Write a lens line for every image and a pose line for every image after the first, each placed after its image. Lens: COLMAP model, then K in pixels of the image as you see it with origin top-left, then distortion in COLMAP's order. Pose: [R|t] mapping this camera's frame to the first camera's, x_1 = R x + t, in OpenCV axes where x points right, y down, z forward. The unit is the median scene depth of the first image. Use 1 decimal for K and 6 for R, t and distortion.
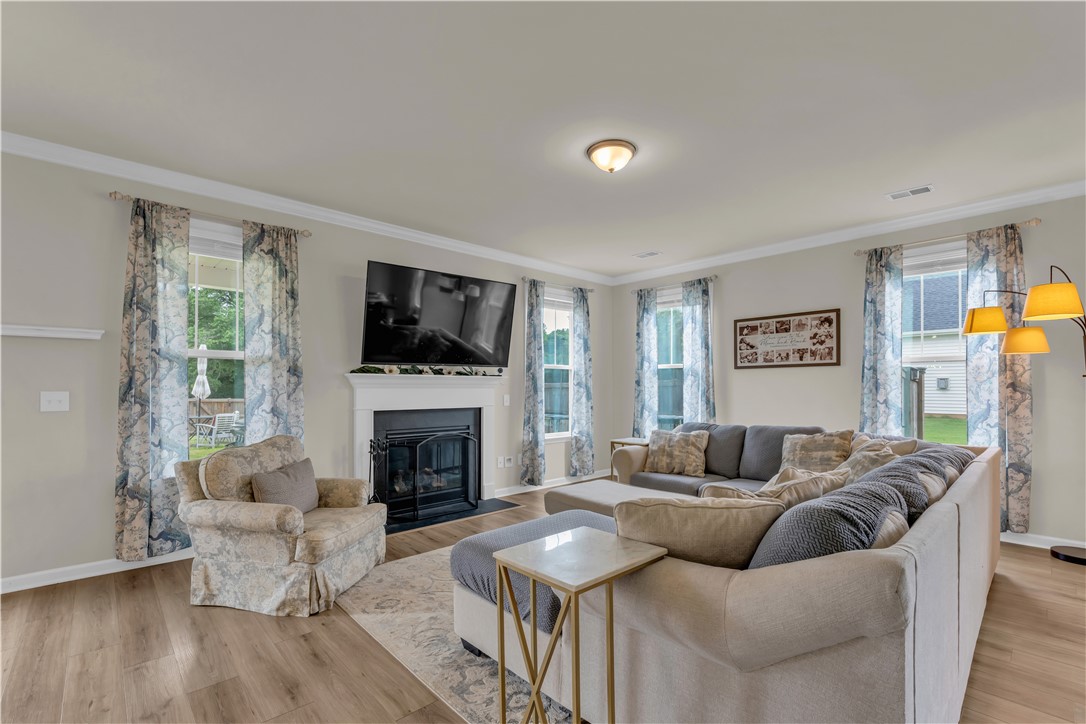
lens RADIAL K [[478.7, 0, 539.5], [0, 478.7, 382.9], [0, 0, 1]] dist [-0.004699, 0.001375]
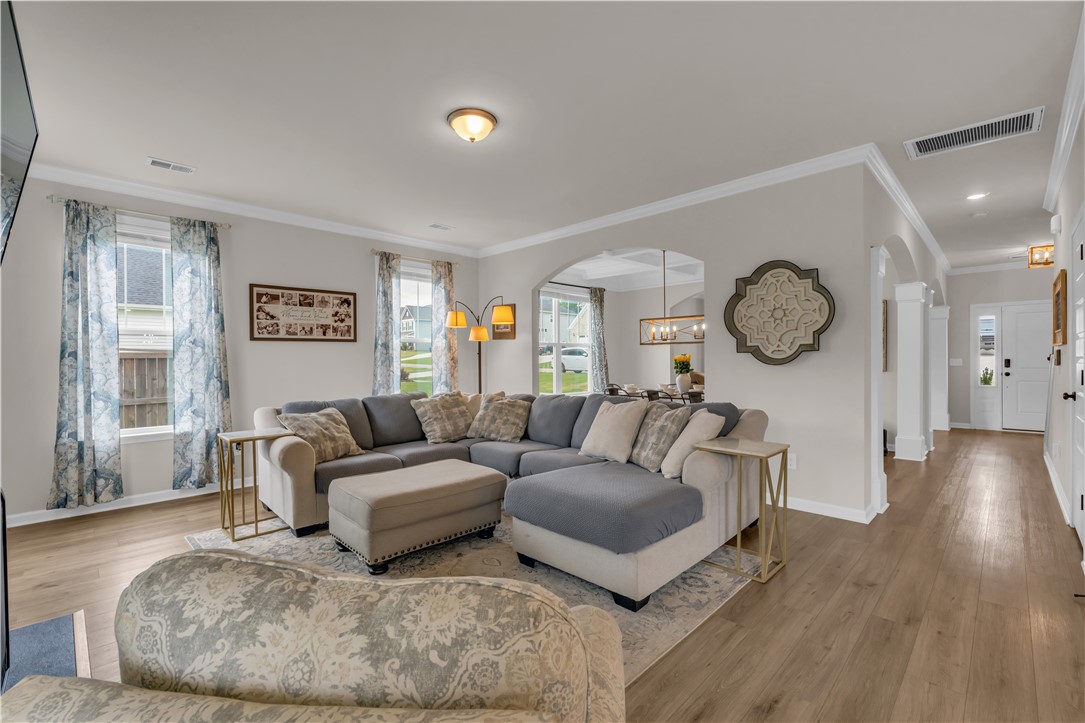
lens RADIAL K [[478.3, 0, 547.2], [0, 478.3, 361.9], [0, 0, 1]] dist [-0.004699, 0.001375]
pose [[-0.053208, -0.006505, 0.998562, -0.531364], [-0.000802, 0.999979, 0.006471, 0.004054], [-0.998583, -0.000457, -0.053212, 0.565698]]
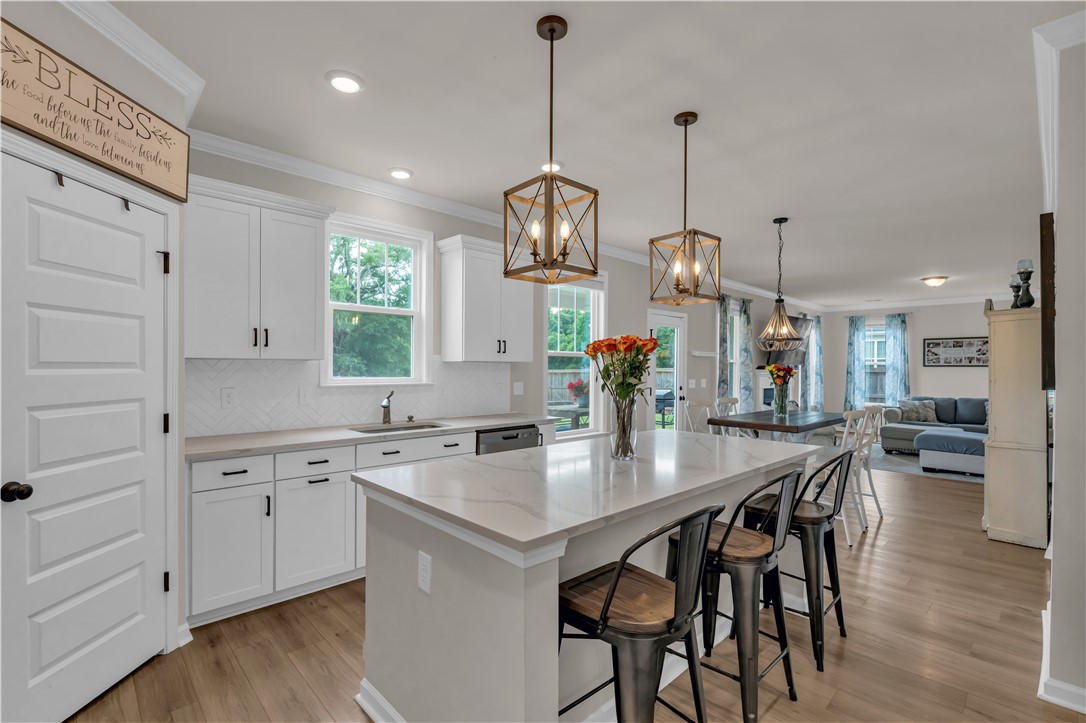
lens RADIAL K [[478.7, 0, 544.0], [0, 478.7, 366.6], [0, 0, 1]] dist [-0.004699, 0.001375]
pose [[0.999900, 0.010397, 0.009629, -1.104178], [-0.010484, 0.999905, 0.008954, -0.033636], [-0.009535, -0.009054, 0.999914, -0.814447]]
